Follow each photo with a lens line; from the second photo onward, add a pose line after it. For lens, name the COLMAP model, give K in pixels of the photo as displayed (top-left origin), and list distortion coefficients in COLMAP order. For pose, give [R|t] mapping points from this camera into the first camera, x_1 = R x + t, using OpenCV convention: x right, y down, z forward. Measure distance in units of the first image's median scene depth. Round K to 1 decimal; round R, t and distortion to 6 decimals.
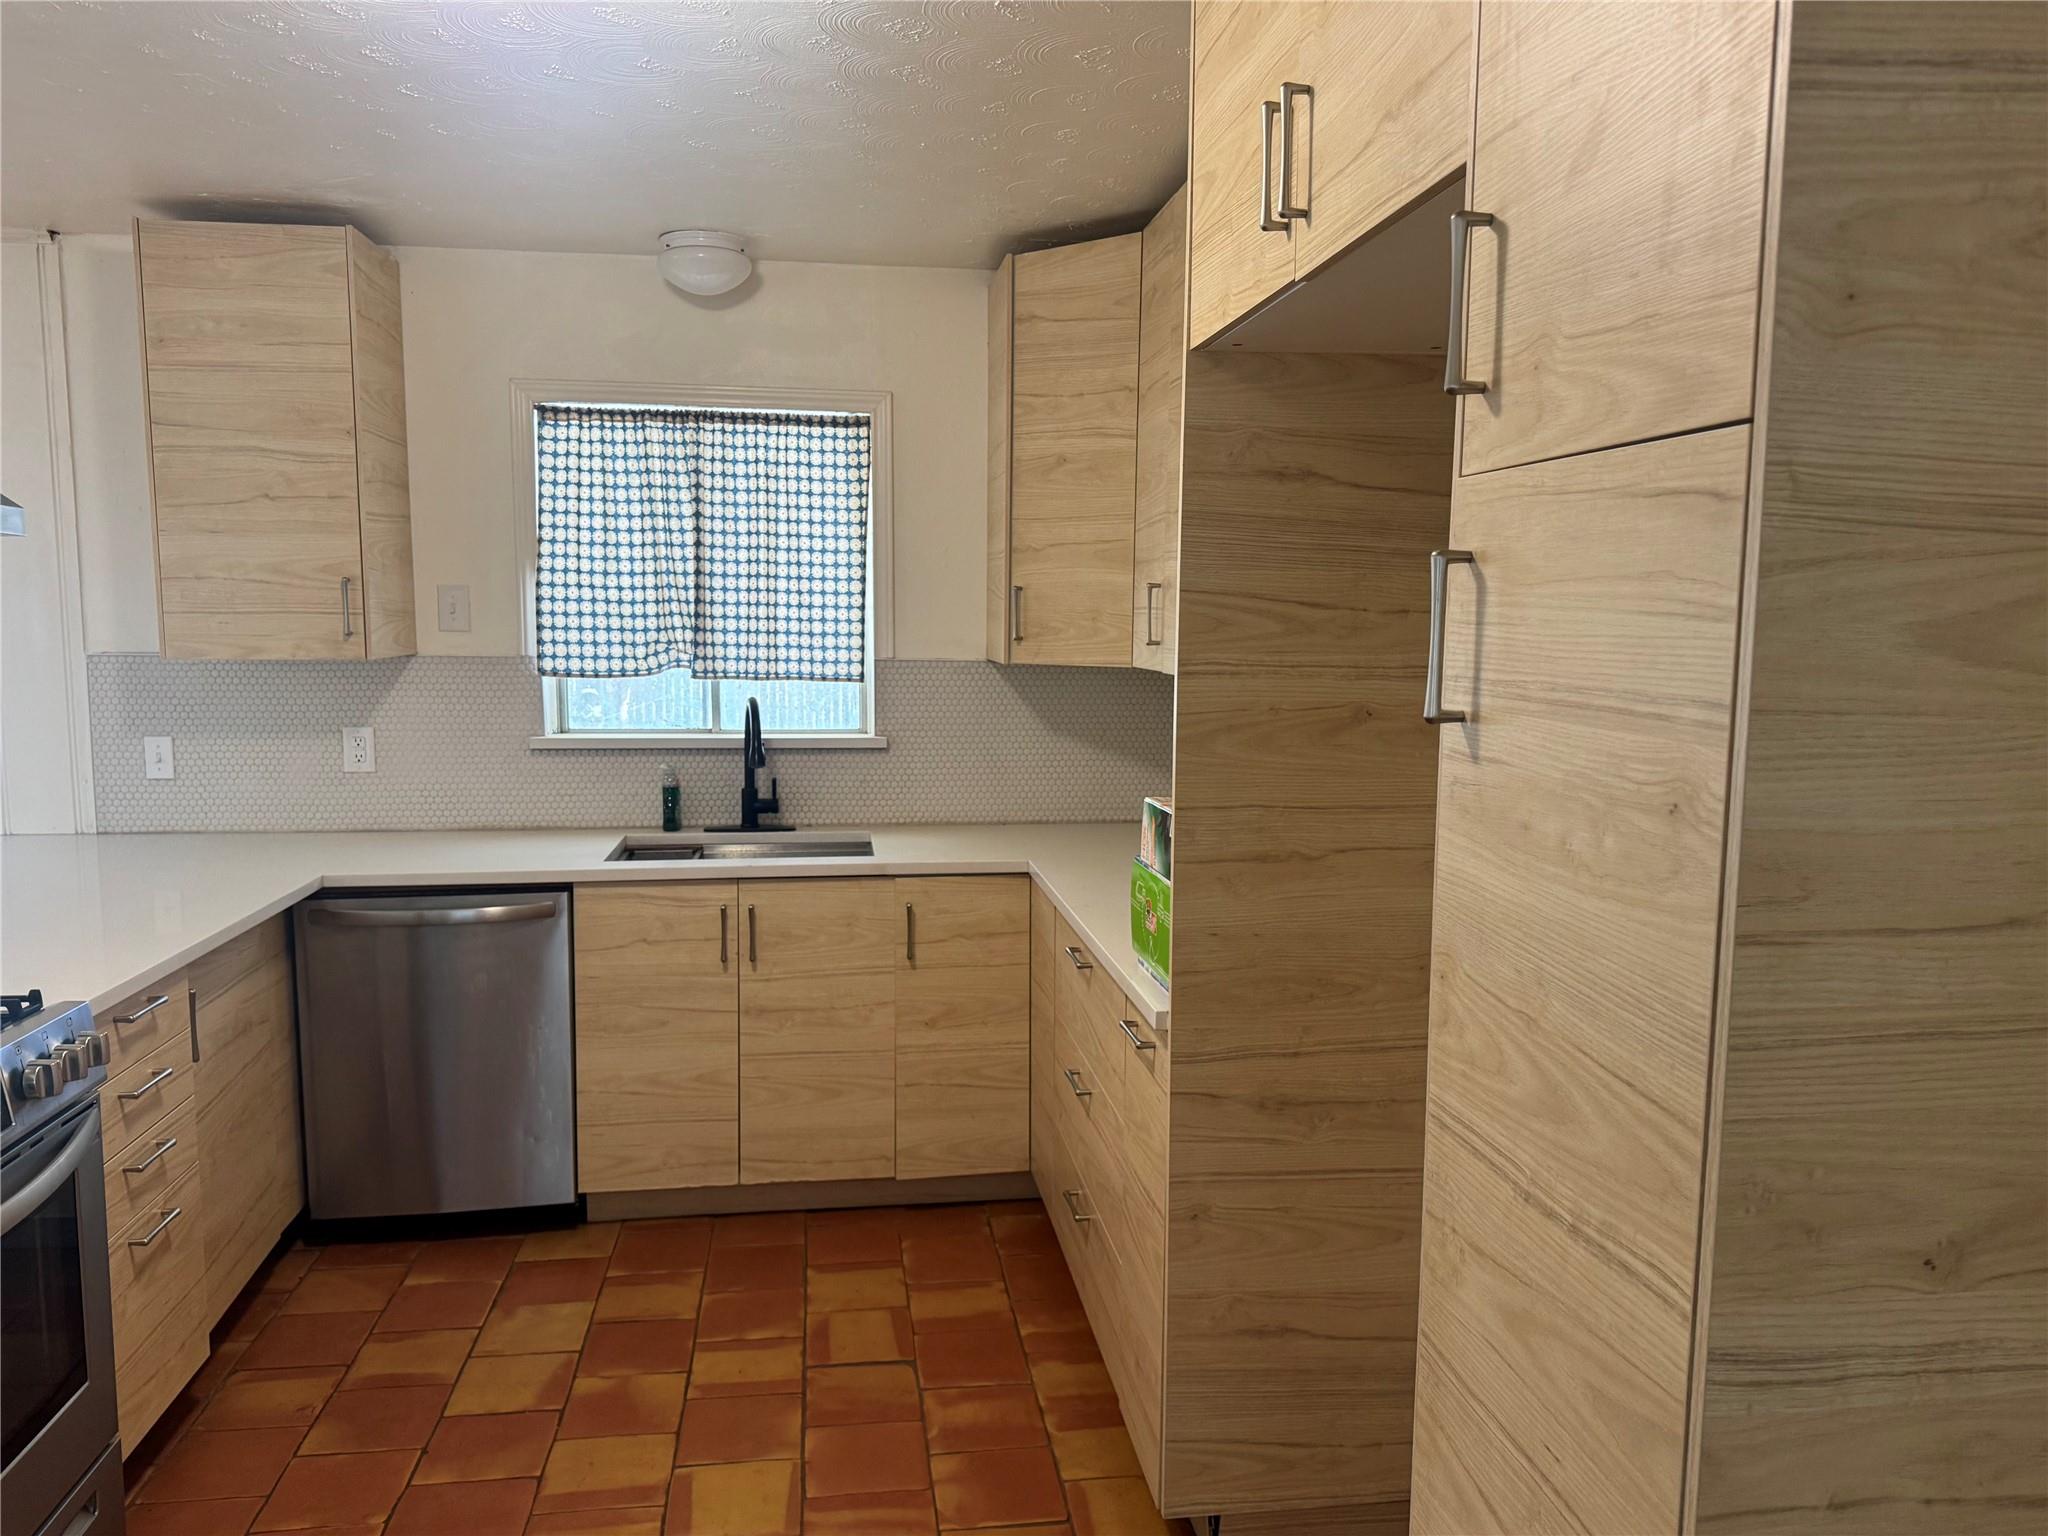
lens RADIAL K [[1462.6, 0, 1032.2], [0, 1462.6, 753.9], [0, 0, 1]] dist [0.067152, -0.102403]
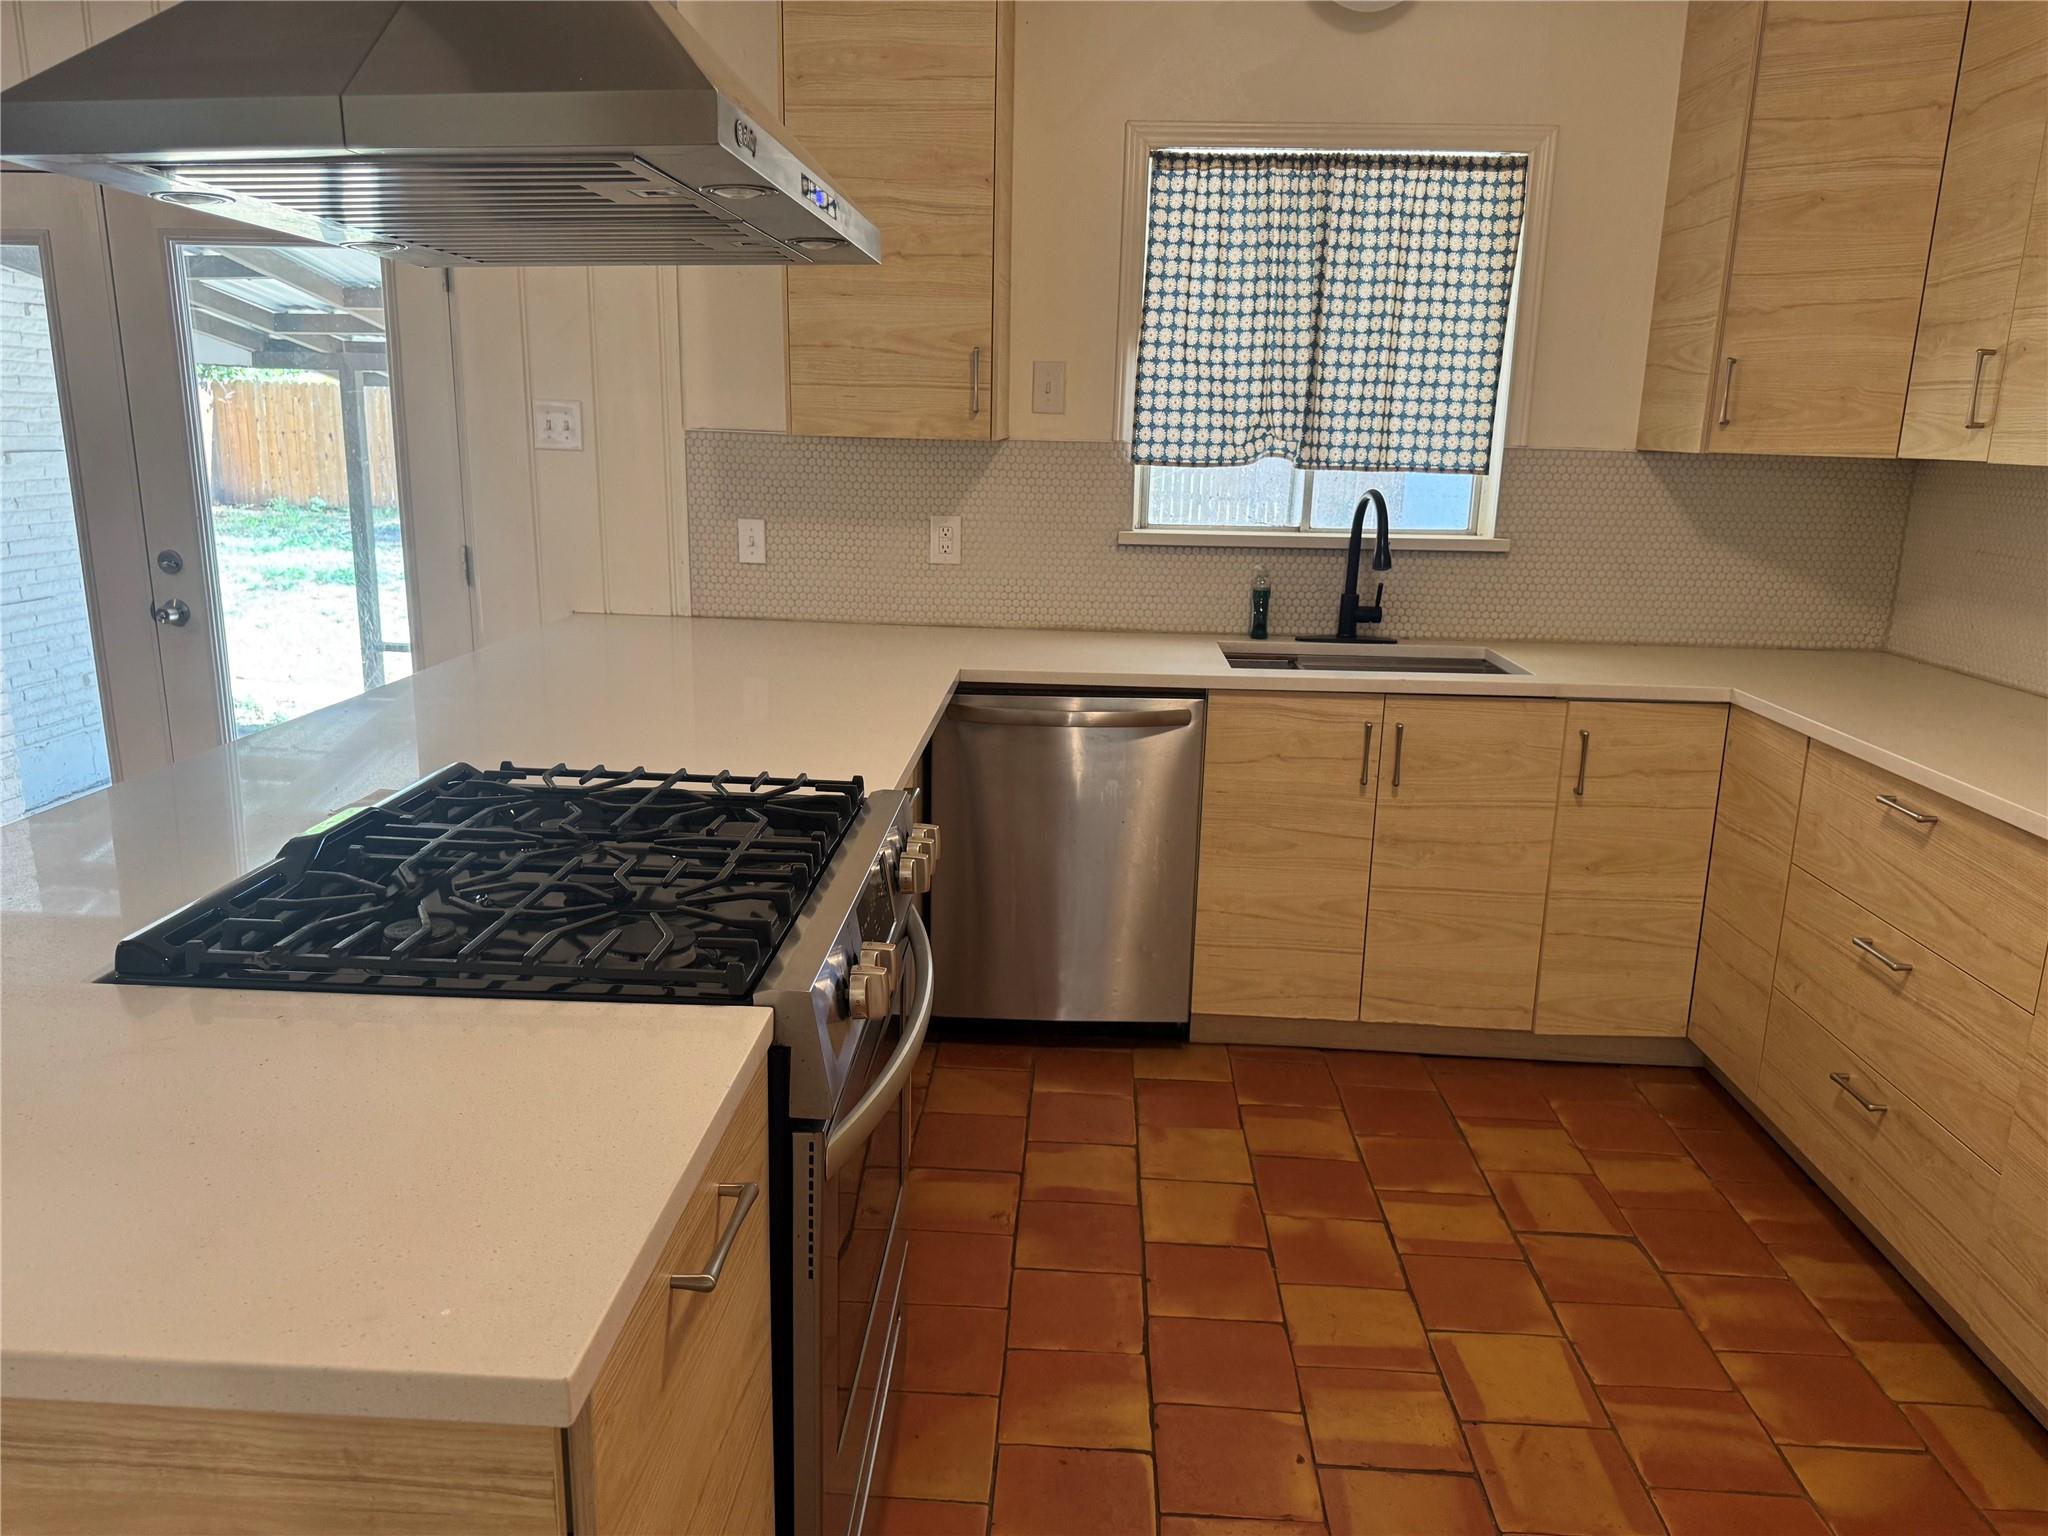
lens RADIAL K [[1462.6, 0, 1003.2], [0, 1462.6, 768.9], [0, 0, 1]] dist [0.067152, -0.102403]
pose [[0.980743, 0.056066, -0.187084, -0.252701], [-0.031346, 0.990678, 0.132567, 0.018738], [0.192772, -0.124149, 0.973358, 0.074436]]
